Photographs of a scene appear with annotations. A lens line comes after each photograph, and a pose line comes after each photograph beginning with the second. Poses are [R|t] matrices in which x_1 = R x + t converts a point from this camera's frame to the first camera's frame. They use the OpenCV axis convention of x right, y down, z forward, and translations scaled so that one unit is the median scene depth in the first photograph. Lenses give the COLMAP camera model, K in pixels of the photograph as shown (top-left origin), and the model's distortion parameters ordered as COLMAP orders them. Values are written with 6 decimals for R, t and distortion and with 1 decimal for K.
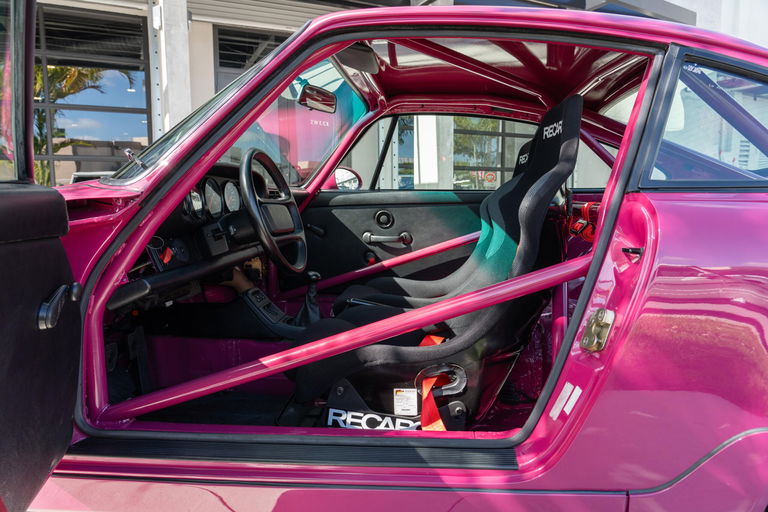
lens RADIAL K [[518.4, 0, 384.0], [0, 518.4, 256.0], [0, 0, 1]] dist [-0.015420, 0.008267]
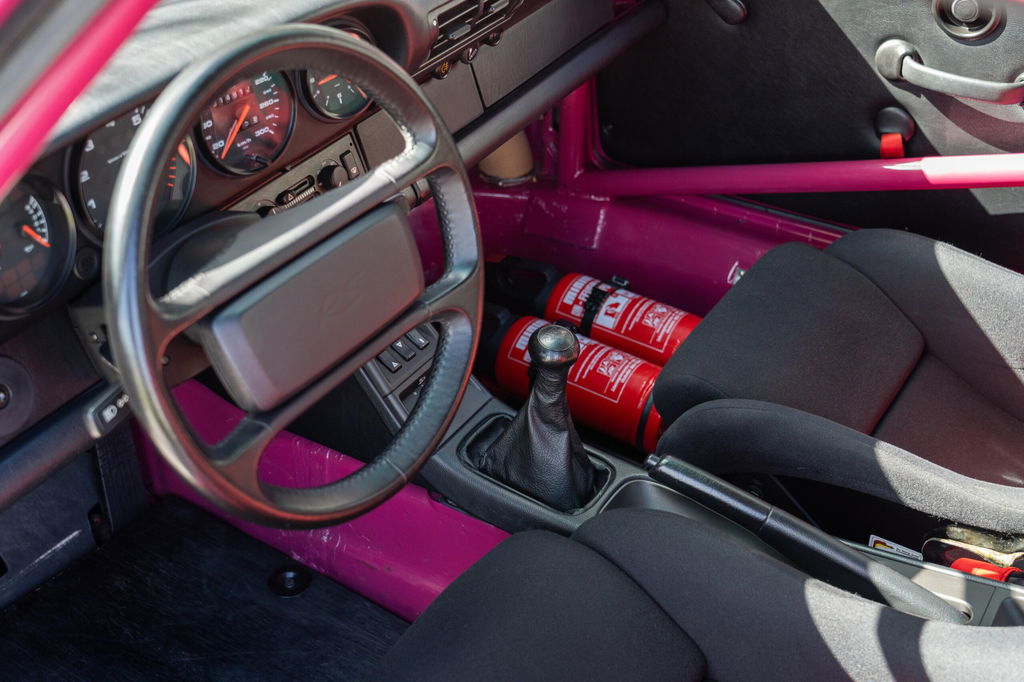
lens RADIAL K [[1318.5, 0, 512.0], [0, 1318.5, 341.0], [0, 0, 1]] dist [0.031312, 0.001091]
pose [[0.890889, 0.258210, -0.373690, 0.098295], [-0.044761, 0.868608, 0.493473, -0.271442], [0.452010, -0.422903, 0.785392, 0.337502]]
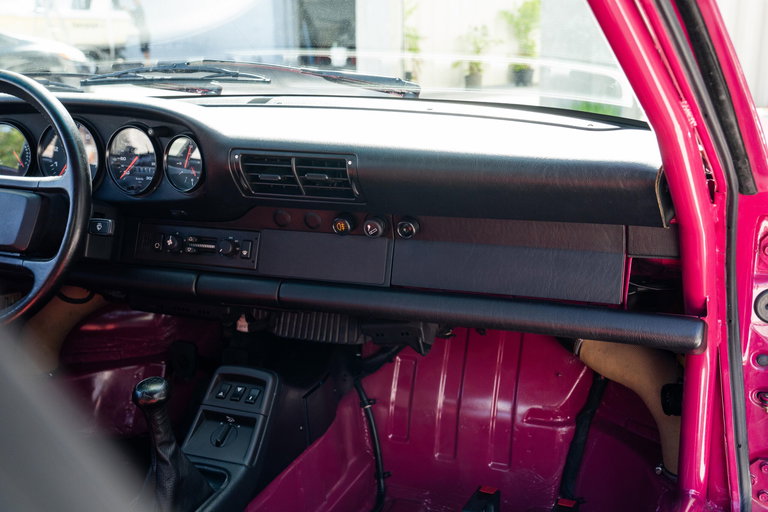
lens RADIAL K [[877.3, 0, 384.9], [0, 877.3, 253.1], [0, 0, 1]] dist [0.018748, 0.009534]
pose [[-0.284316, 0.241217, -0.927889, 0.323516], [-0.092538, 0.956408, 0.276986, -0.210005], [0.954254, 0.164617, -0.249600, 1.080552]]
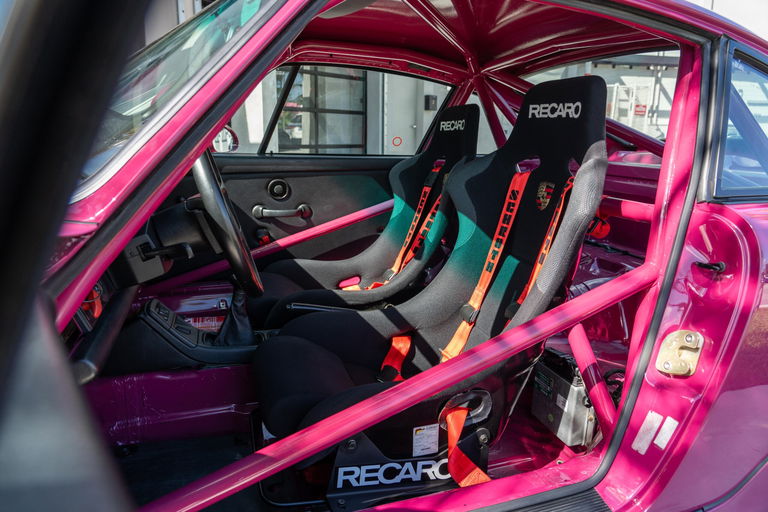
lens RADIAL K [[518.4, 0, 384.0], [0, 518.4, 256.0], [0, 0, 1]] dist [-0.015420, 0.008267]
pose [[0.919062, -0.072655, 0.387359, -0.194634], [0.024994, 0.991627, 0.126694, -0.073882], [-0.393320, -0.106758, 0.913182, 0.174565]]
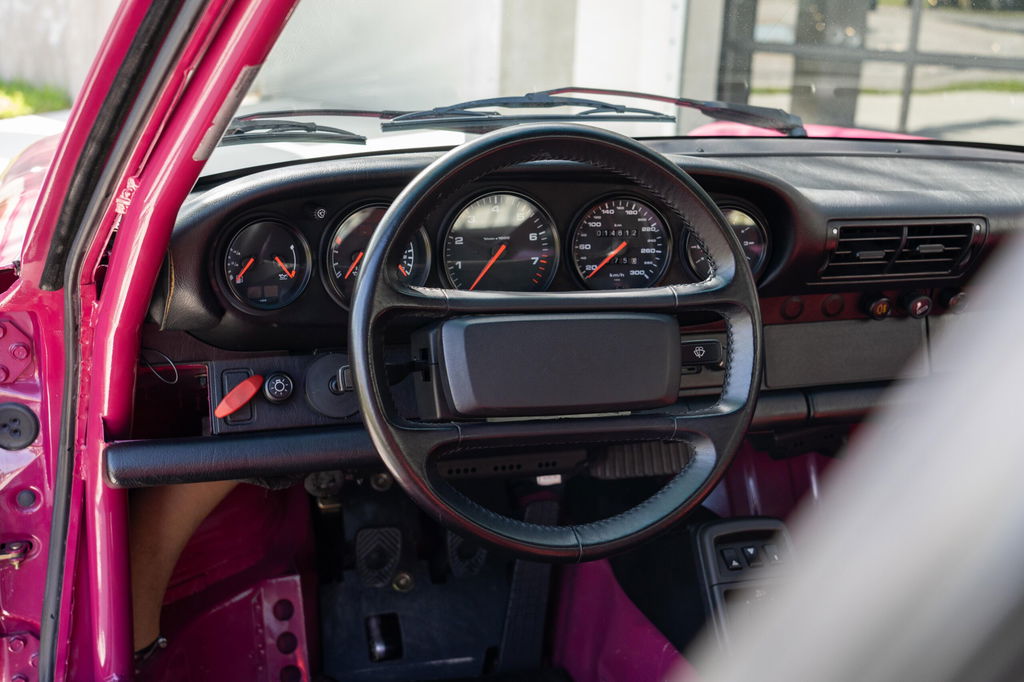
lens RADIAL K [[1330.3, 0, 512.0], [0, 1330.3, 341.0], [0, 0, 1]] dist [0.076126, -0.020164]
pose [[0.403683, 0.261707, -0.876669, 0.319019], [-0.139349, 0.964623, 0.223797, -0.174398], [0.904224, 0.031820, 0.425871, 0.434255]]
